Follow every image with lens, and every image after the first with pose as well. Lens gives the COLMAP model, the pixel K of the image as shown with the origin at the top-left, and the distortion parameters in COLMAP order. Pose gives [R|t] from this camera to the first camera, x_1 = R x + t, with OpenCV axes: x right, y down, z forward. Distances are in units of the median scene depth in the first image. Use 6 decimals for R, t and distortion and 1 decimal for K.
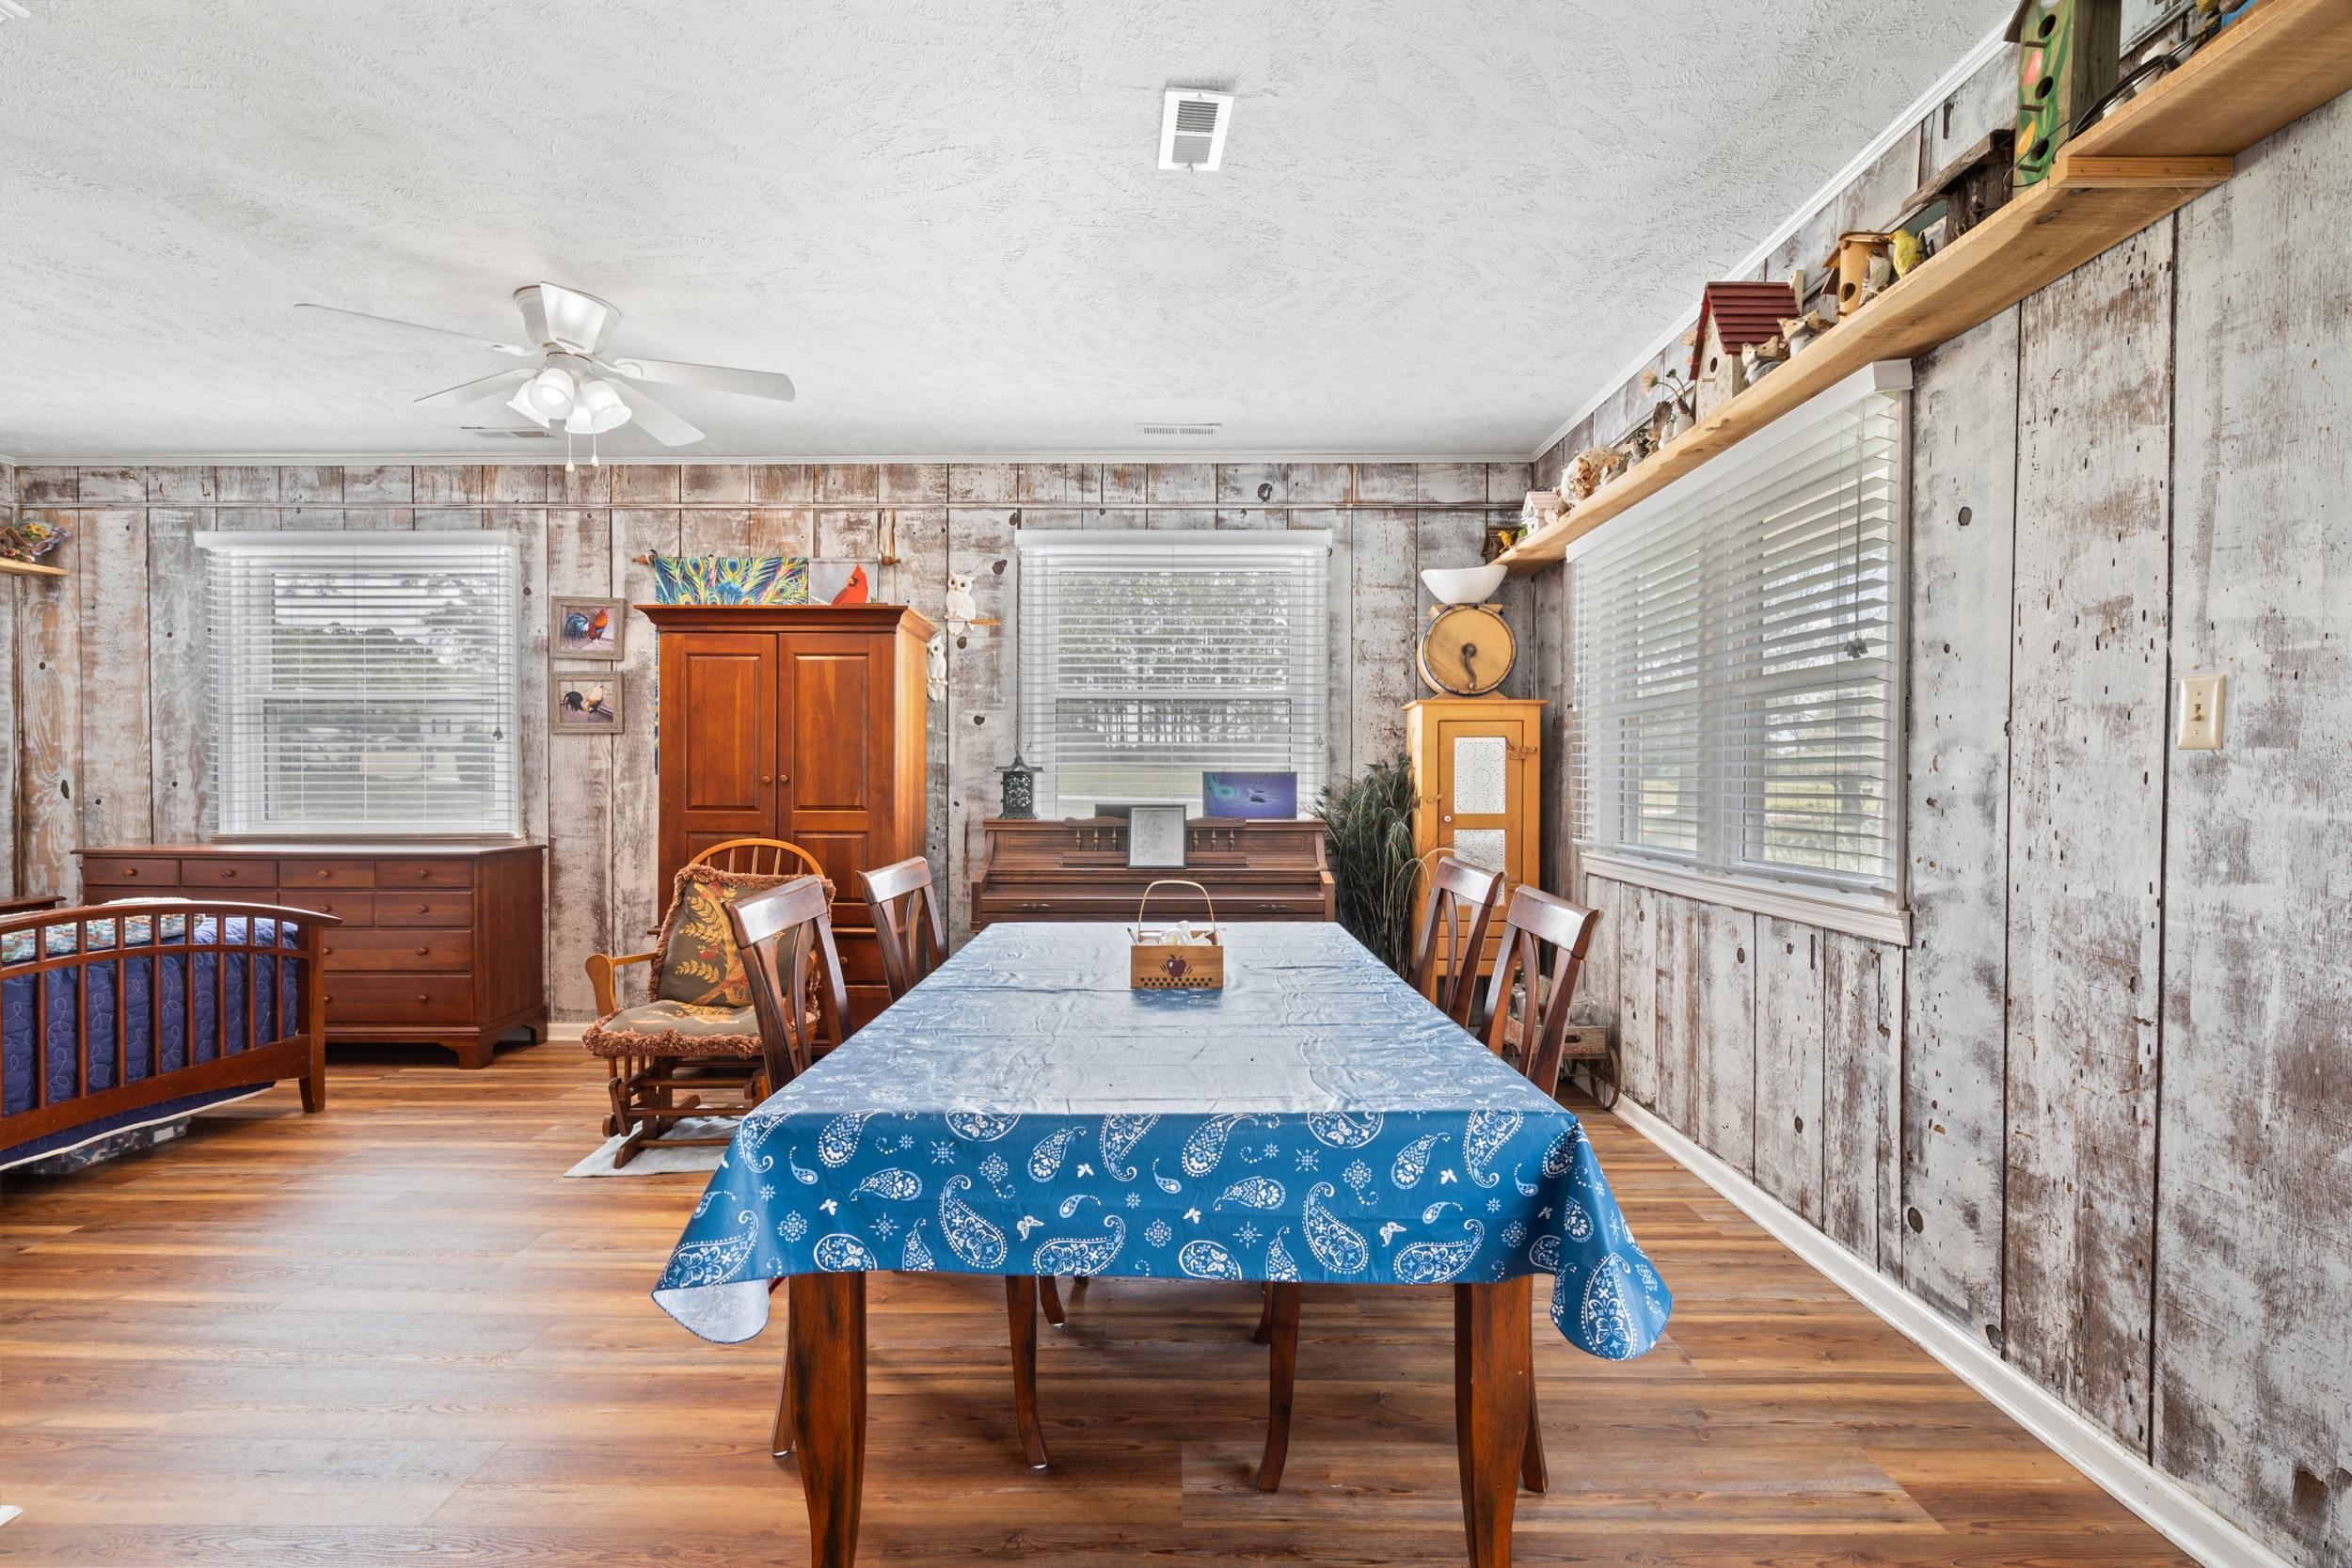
lens RADIAL K [[1065.1, 0, 1169.8], [0, 1065.1, 793.3], [0, 0, 1]] dist [-0.006800, 0.004142]
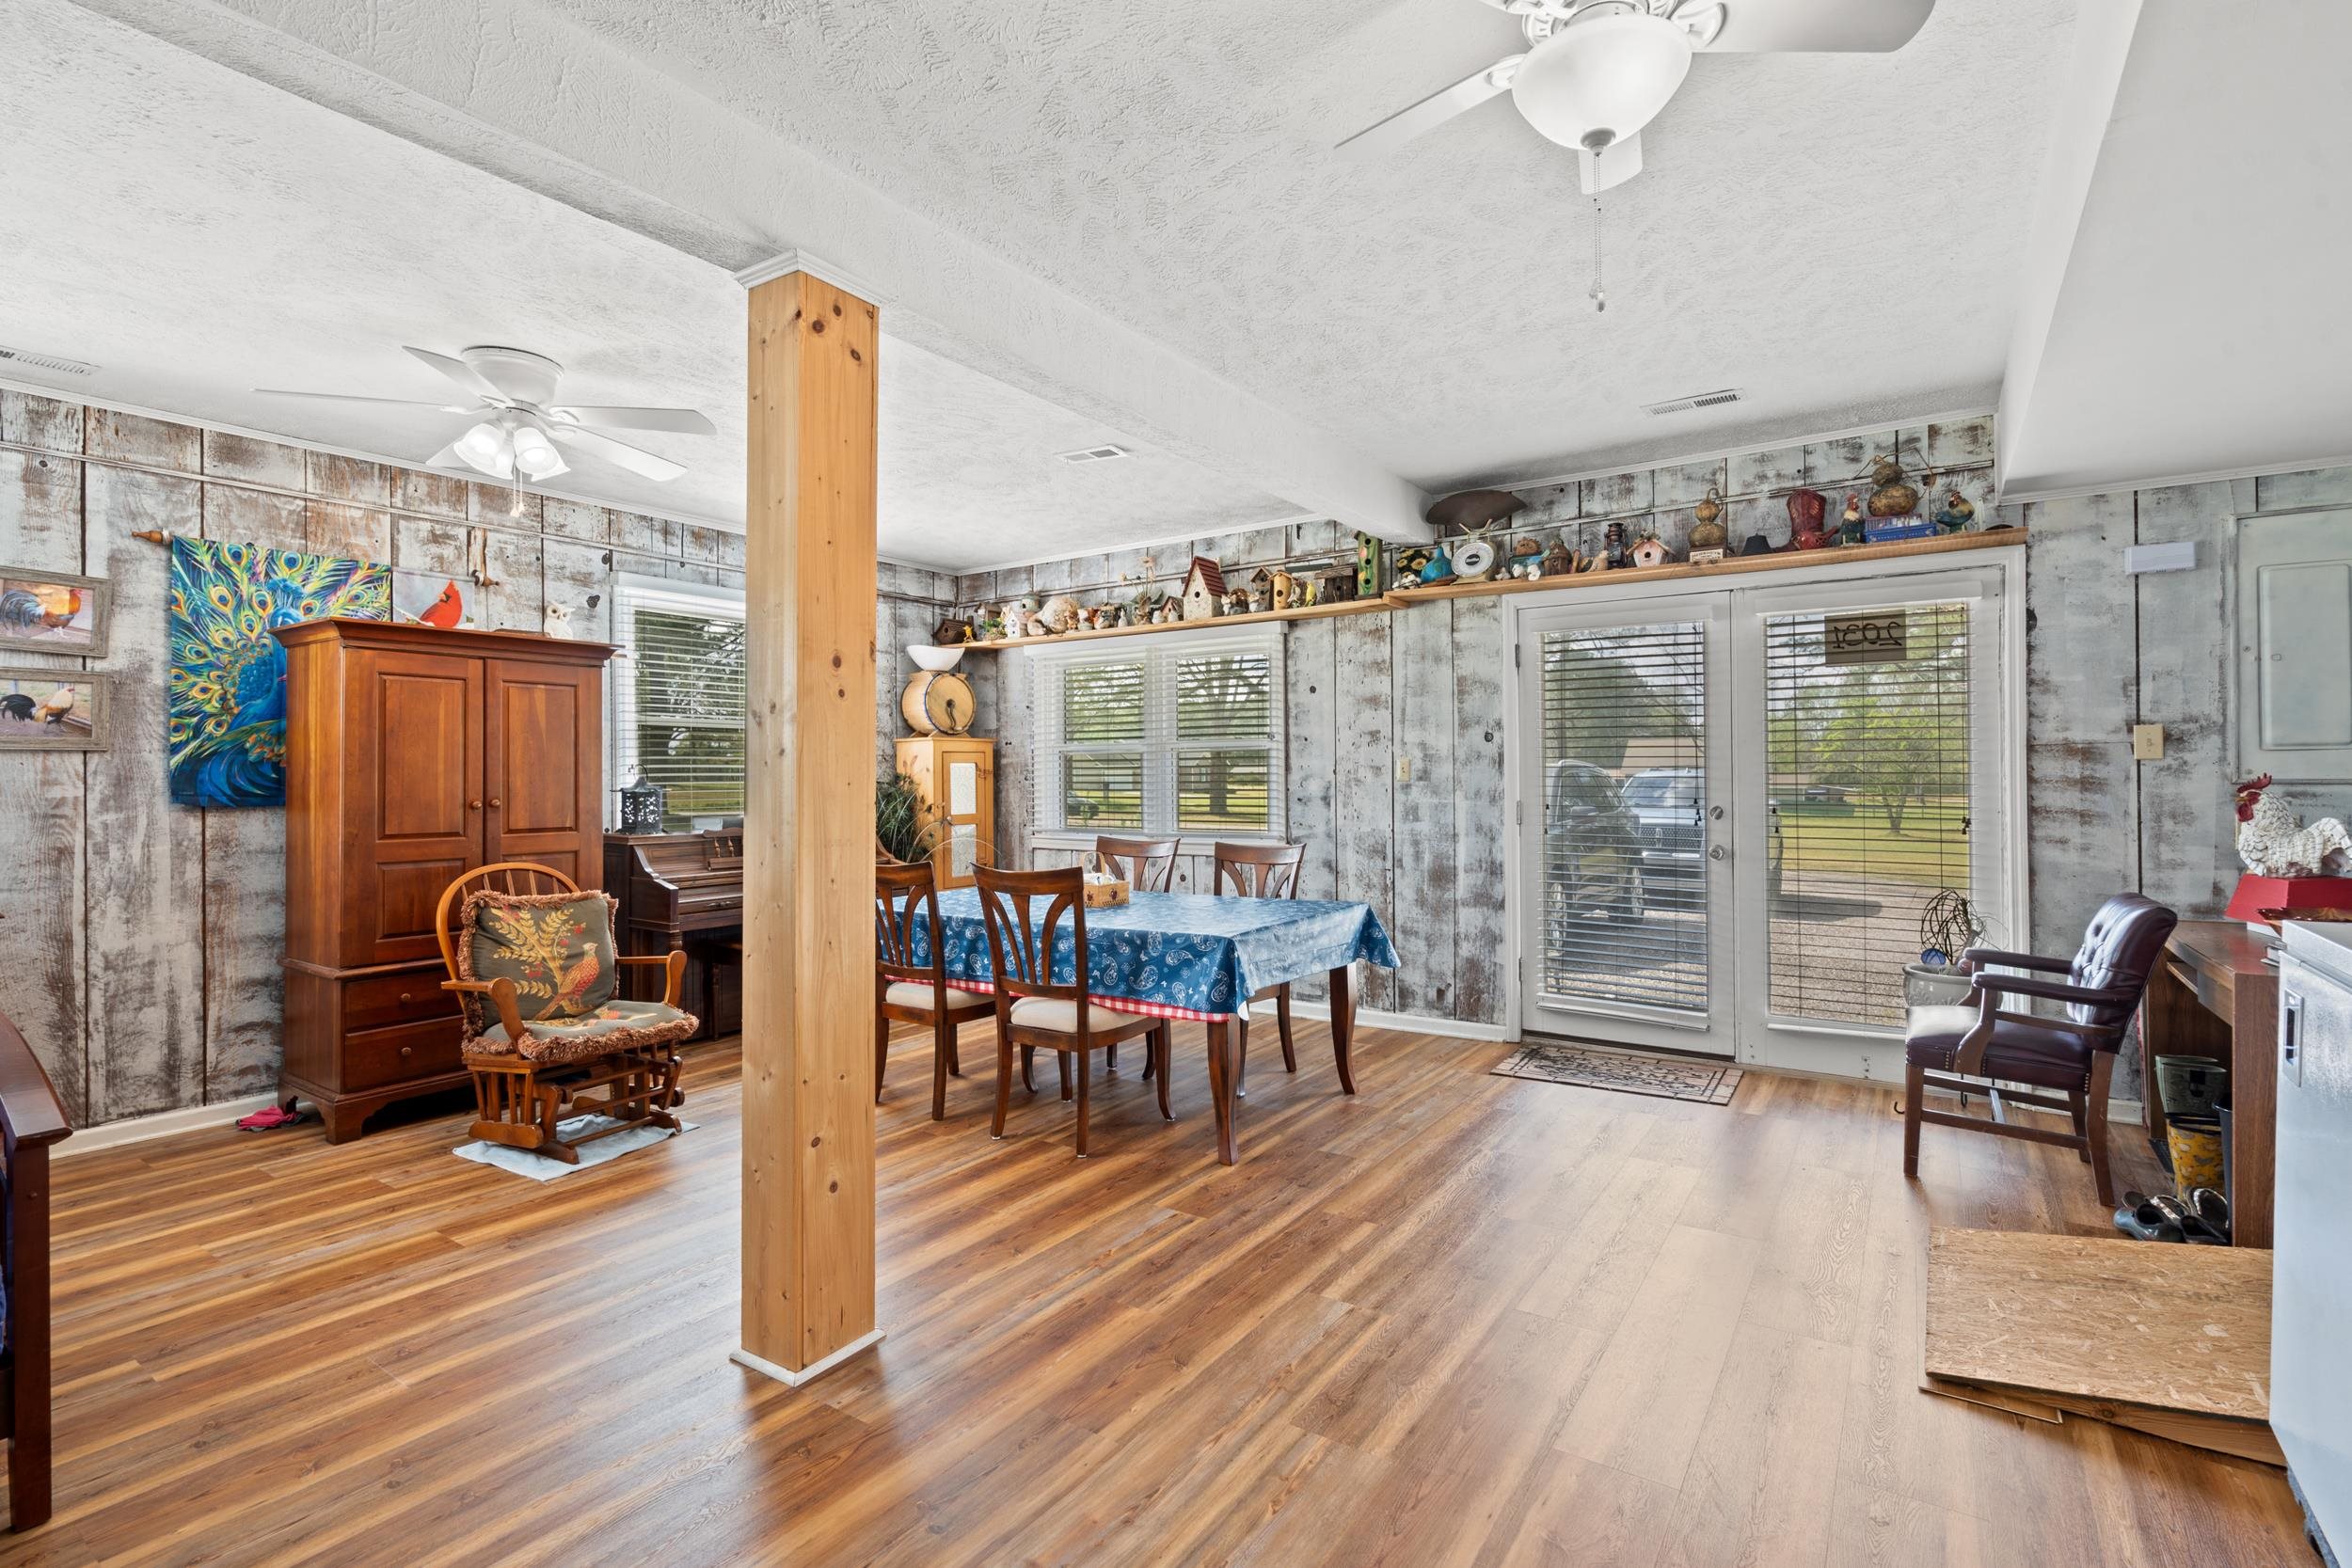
lens RADIAL K [[1077.0, 0, 1171.9], [0, 1077.0, 775.1], [0, 0, 1]] dist [0.002089, 0.000808]
pose [[0.568851, -0.005481, 0.822422, -0.728824], [0.020166, 0.999770, -0.007286, -0.017613], [-0.822193, 0.020729, 0.568831, -0.095215]]
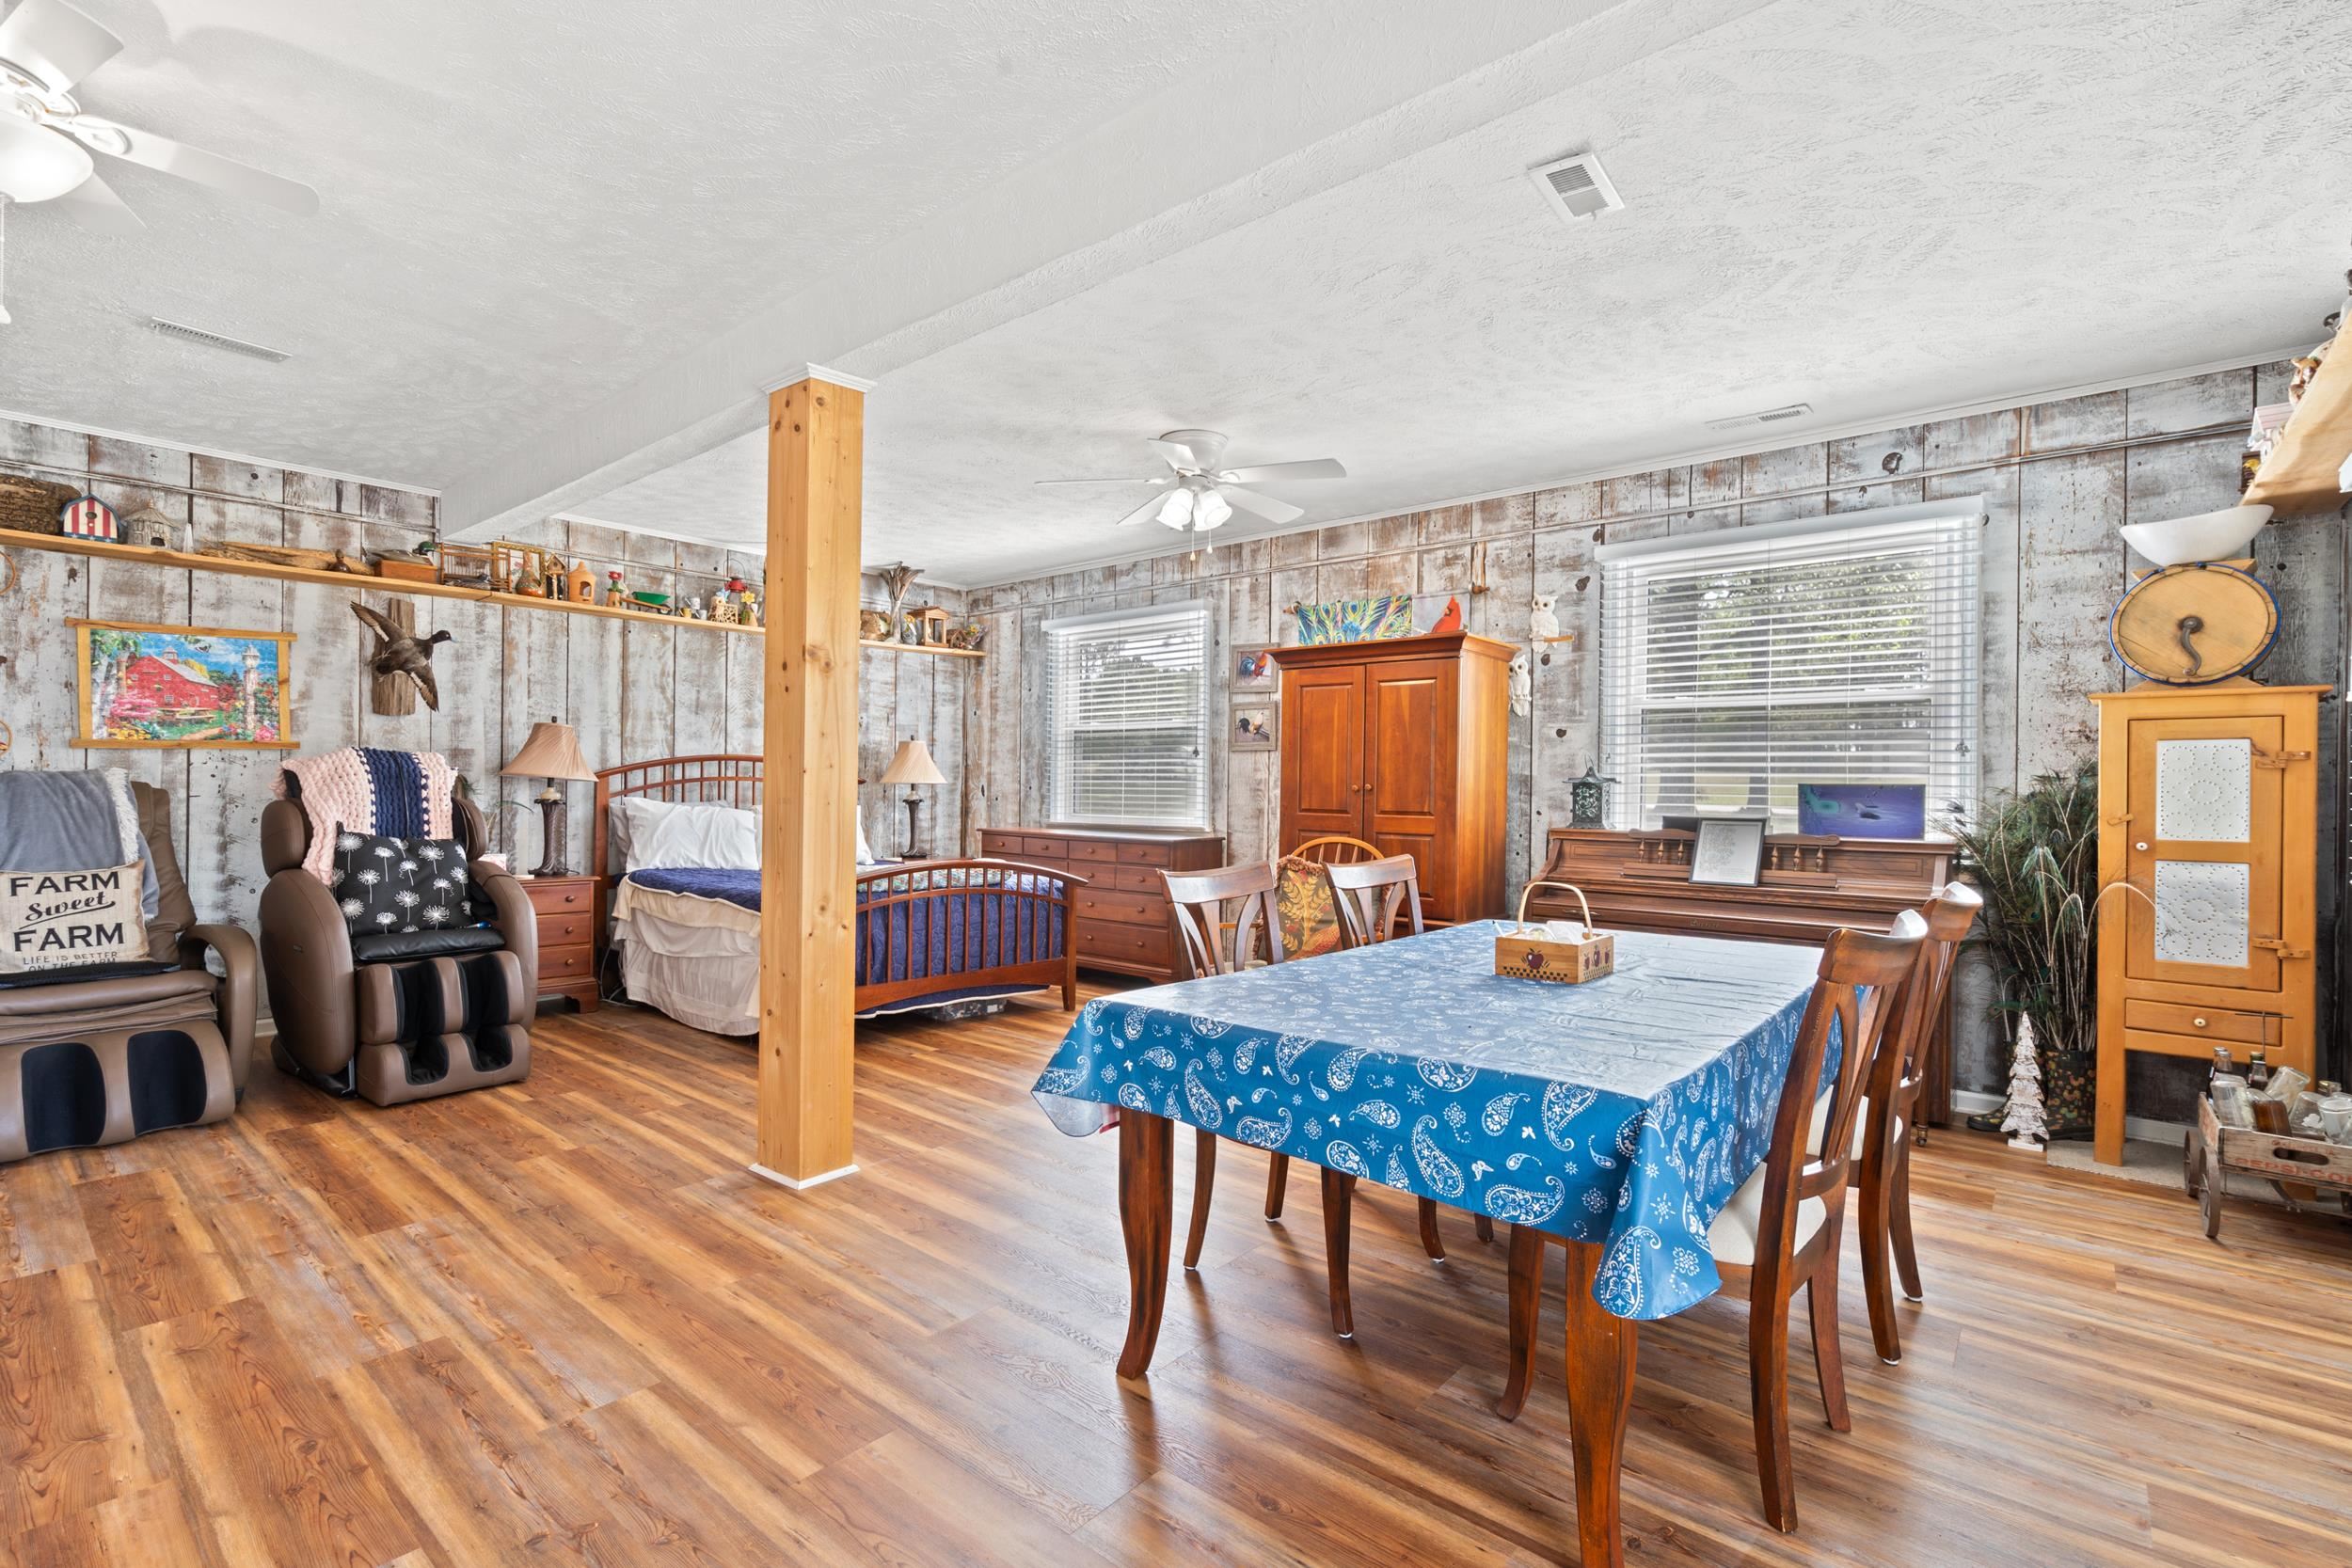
lens RADIAL K [[1069.3, 0, 1176.0], [0, 1069.3, 784.0], [0, 0, 1]] dist [-0.000114, 0.000957]
pose [[0.768831, 0.005790, -0.639426, 0.201338], [-0.017962, 0.999760, -0.012544, 0.000978], [0.639200, 0.021130, 0.768750, -0.040970]]
